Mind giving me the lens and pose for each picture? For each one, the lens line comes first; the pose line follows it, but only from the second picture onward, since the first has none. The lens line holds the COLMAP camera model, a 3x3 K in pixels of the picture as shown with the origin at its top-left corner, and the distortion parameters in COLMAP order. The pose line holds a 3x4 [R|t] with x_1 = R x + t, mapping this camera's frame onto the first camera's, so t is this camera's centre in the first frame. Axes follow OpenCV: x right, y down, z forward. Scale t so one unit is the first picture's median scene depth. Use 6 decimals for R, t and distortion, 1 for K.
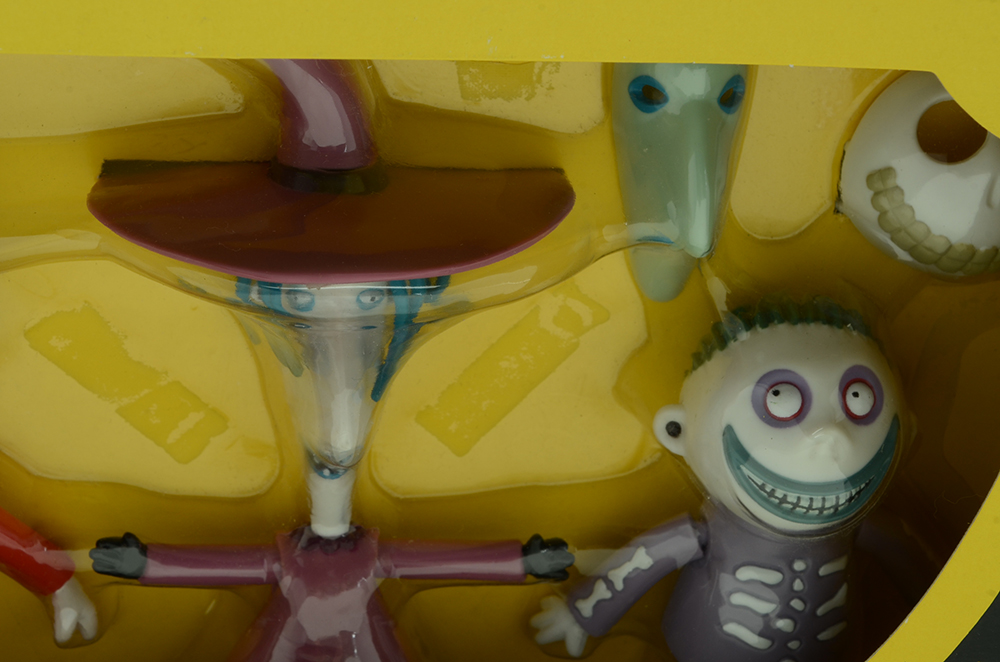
lens RADIAL K [[2214.8, 0, 487.8], [0, 2214.8, 332.2], [0, 0, 1]] dist [0.049965, 0.371182]
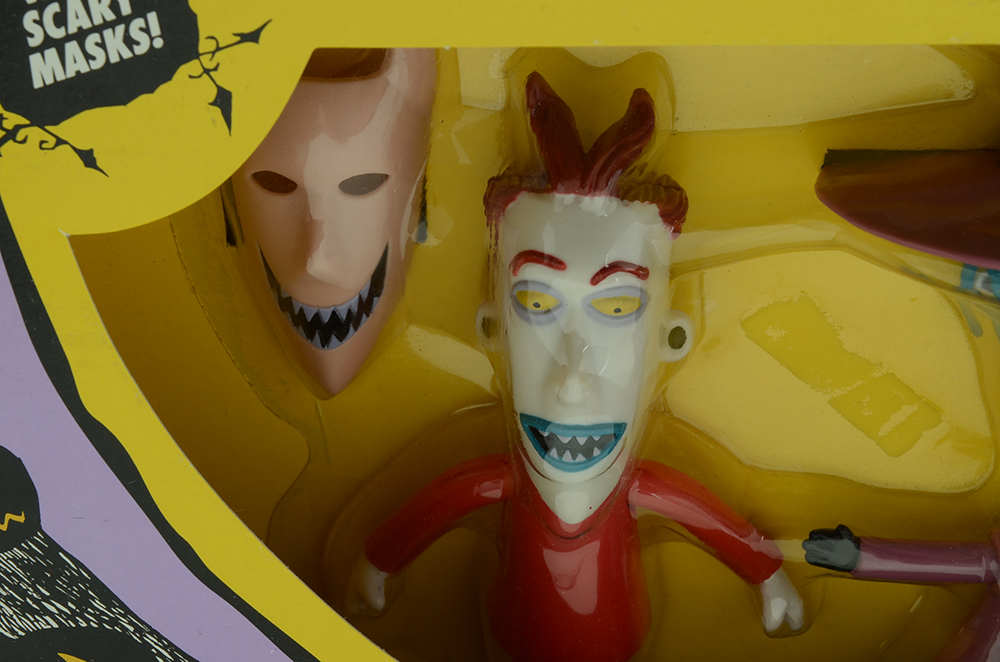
lens RADIAL K [[2214.8, 0, 487.8], [0, 2214.8, 332.2], [0, 0, 1]] dist [0.049965, 0.371182]
pose [[0.971862, 0.010510, -0.235318, -0.084008], [-0.009367, 0.999938, 0.005976, -0.000347], [0.235366, -0.003603, 0.971900, -0.001908]]
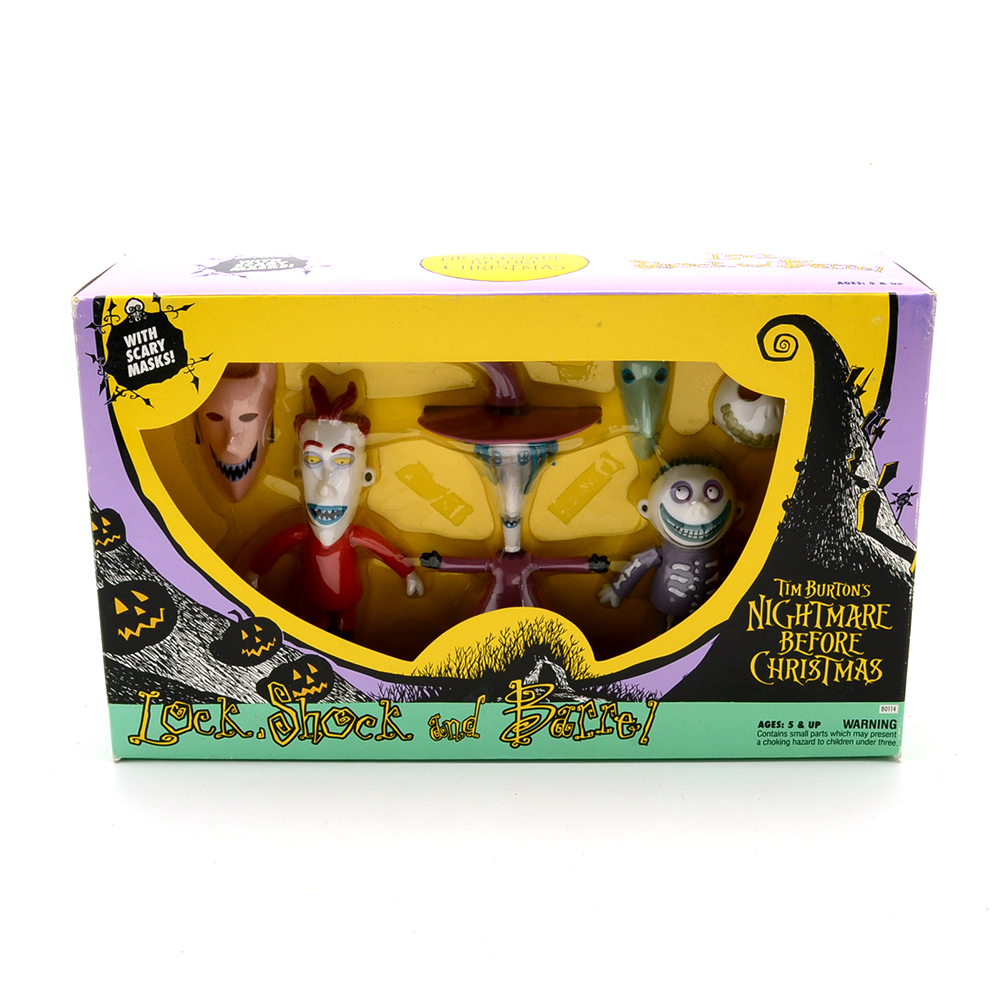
lens RADIAL K [[1616.7, 0, 500.8], [0, 1616.7, 470.1], [0, 0, 1]] dist [-0.019940, -0.053213]
pose [[0.986125, -0.012093, -0.165564, 0.228636], [-0.002744, 0.996020, -0.089093, 0.165942], [0.165983, 0.088311, 0.982166, -0.848539]]
